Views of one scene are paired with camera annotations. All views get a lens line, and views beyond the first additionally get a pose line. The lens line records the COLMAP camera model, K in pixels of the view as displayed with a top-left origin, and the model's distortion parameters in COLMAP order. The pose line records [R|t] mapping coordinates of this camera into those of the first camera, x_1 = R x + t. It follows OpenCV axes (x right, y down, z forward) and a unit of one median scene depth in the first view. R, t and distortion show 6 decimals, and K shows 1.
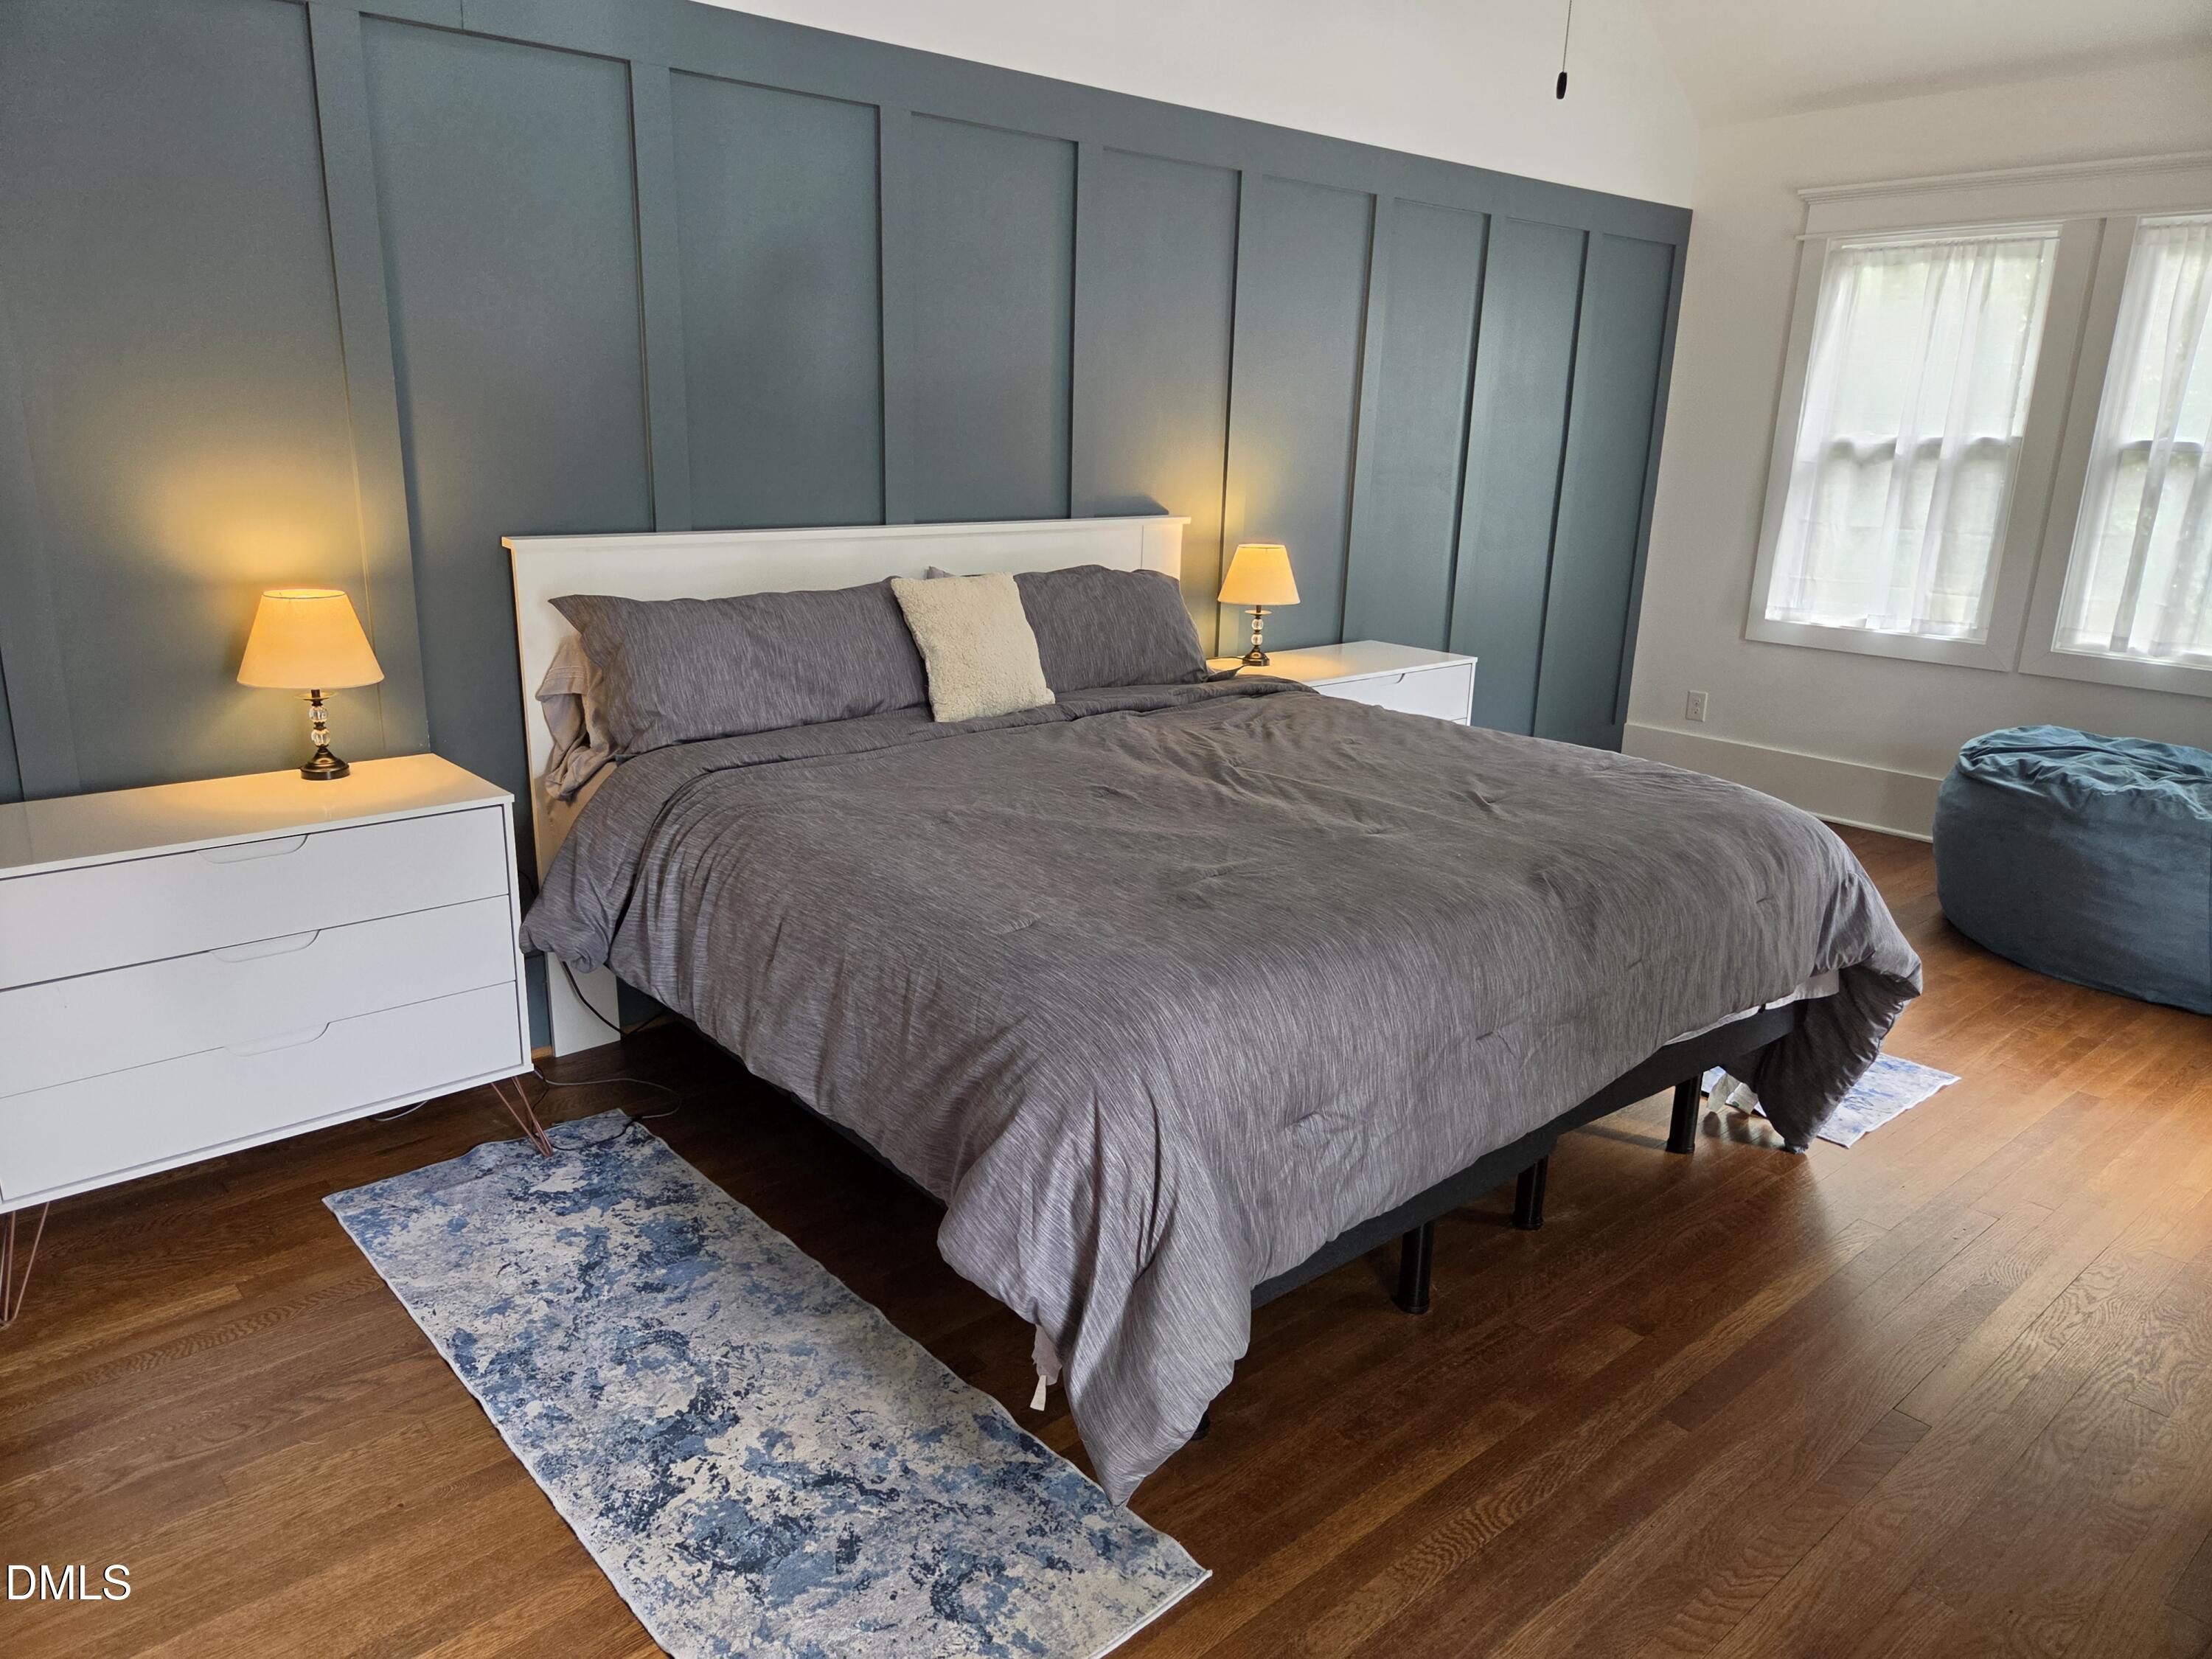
lens RADIAL K [[1512.8, 0, 1108.5], [0, 1512.8, 820.9], [0, 0, 1]] dist [0.061631, -0.050138]
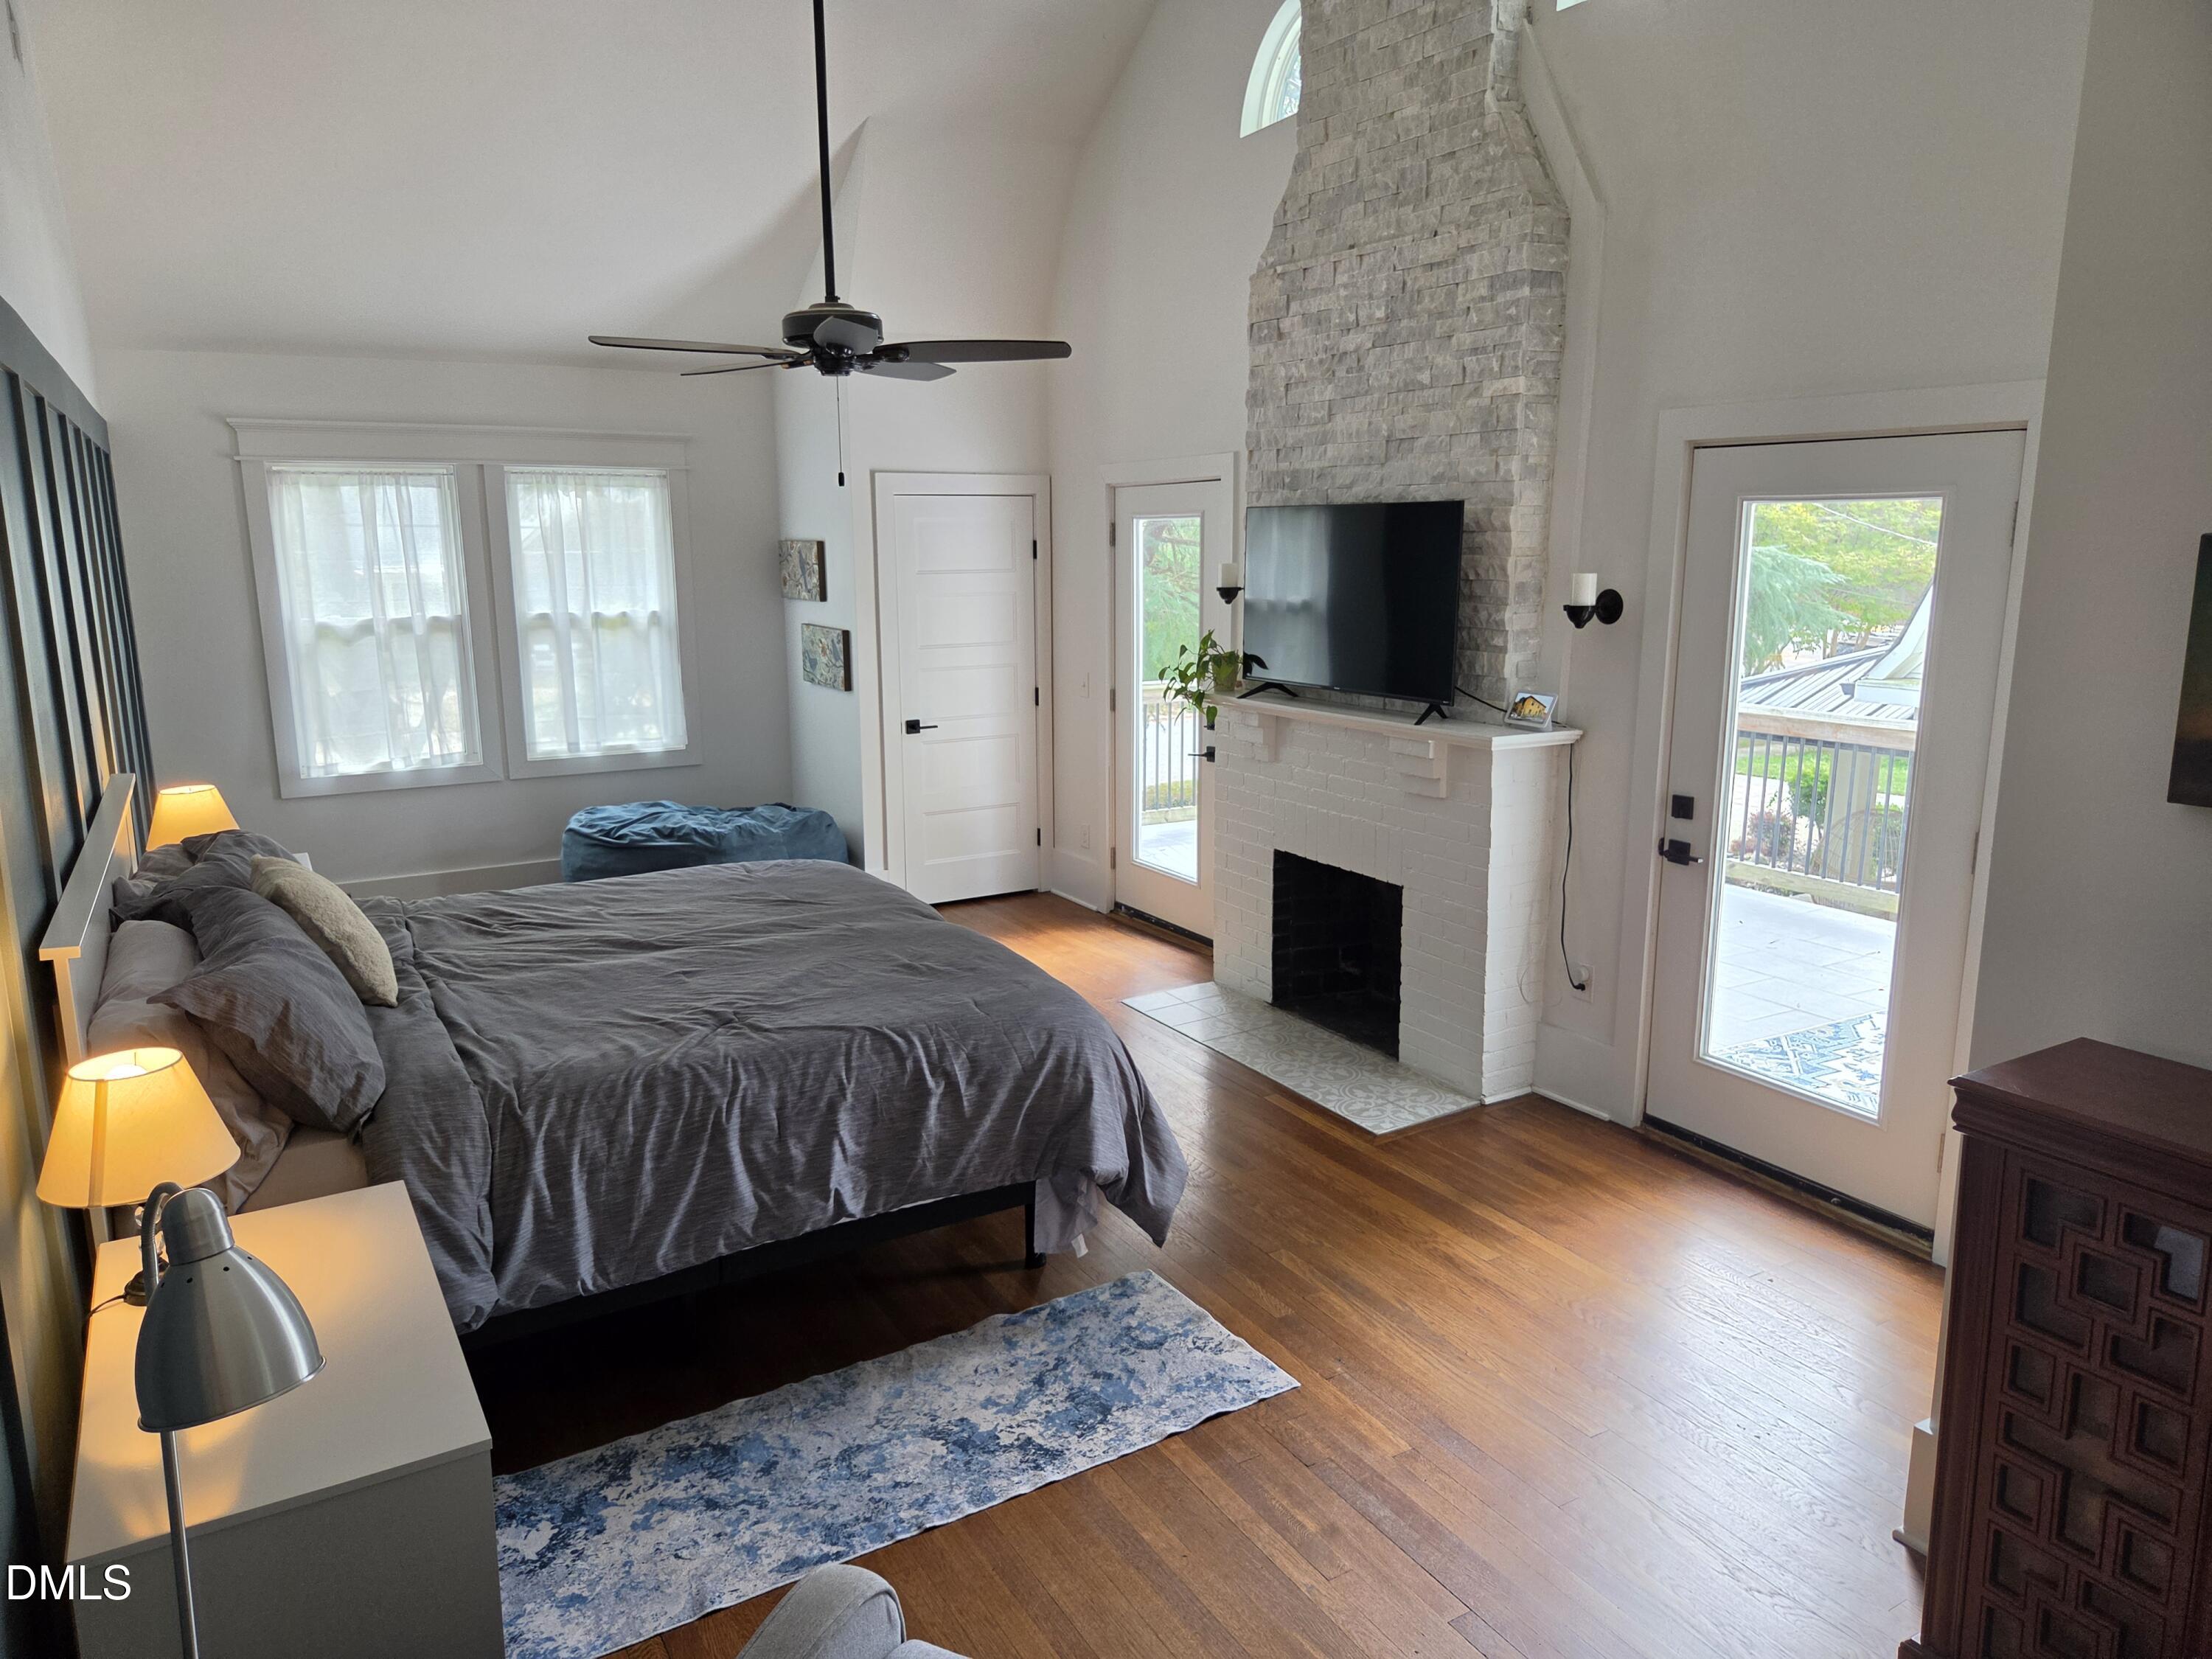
lens RADIAL K [[1512.8, 0, 1108.5], [0, 1512.8, 820.9], [0, 0, 1]] dist [0.061631, -0.050138]
pose [[0.162638, -0.213782, 0.963248, -1.217747], [0.261119, 0.950765, 0.166924, -0.277865], [-0.951507, 0.224374, 0.210453, 0.377804]]
